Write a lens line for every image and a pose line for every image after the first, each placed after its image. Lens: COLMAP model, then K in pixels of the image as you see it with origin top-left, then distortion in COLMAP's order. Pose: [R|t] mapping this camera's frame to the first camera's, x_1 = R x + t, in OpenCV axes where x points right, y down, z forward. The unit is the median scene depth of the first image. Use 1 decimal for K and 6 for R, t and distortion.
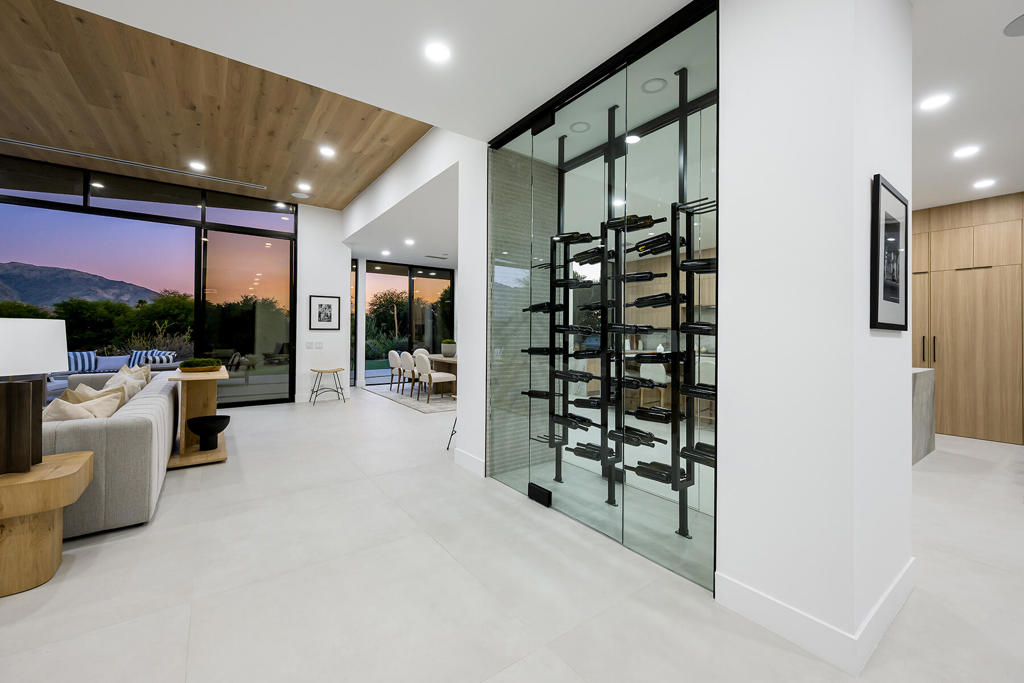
lens RADIAL K [[427.9, 0, 519.4], [0, 427.9, 327.2], [0, 0, 1]] dist [0.018094, -0.001259]
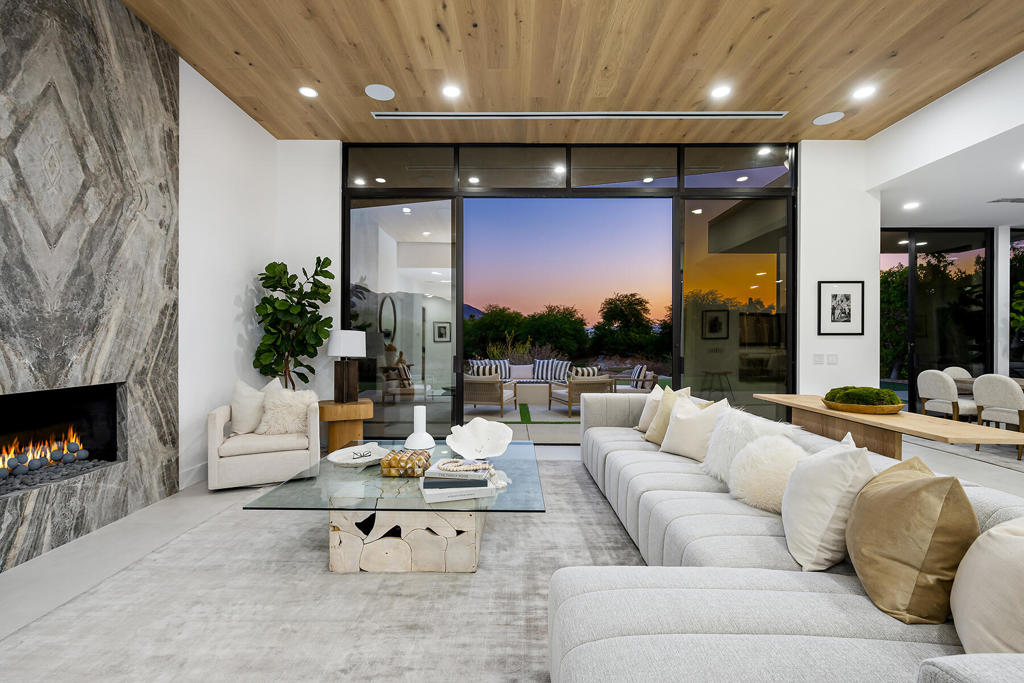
lens RADIAL K [[461.1, 0, 511.7], [0, 461.1, 341.3], [0, 0, 1]] dist [0.003884, 0.001022]
pose [[0.816919, -0.004170, -0.576738, -0.403893], [0.011729, 0.999887, 0.009384, 0.002877], [0.576633, -0.014431, 0.816876, 0.148896]]
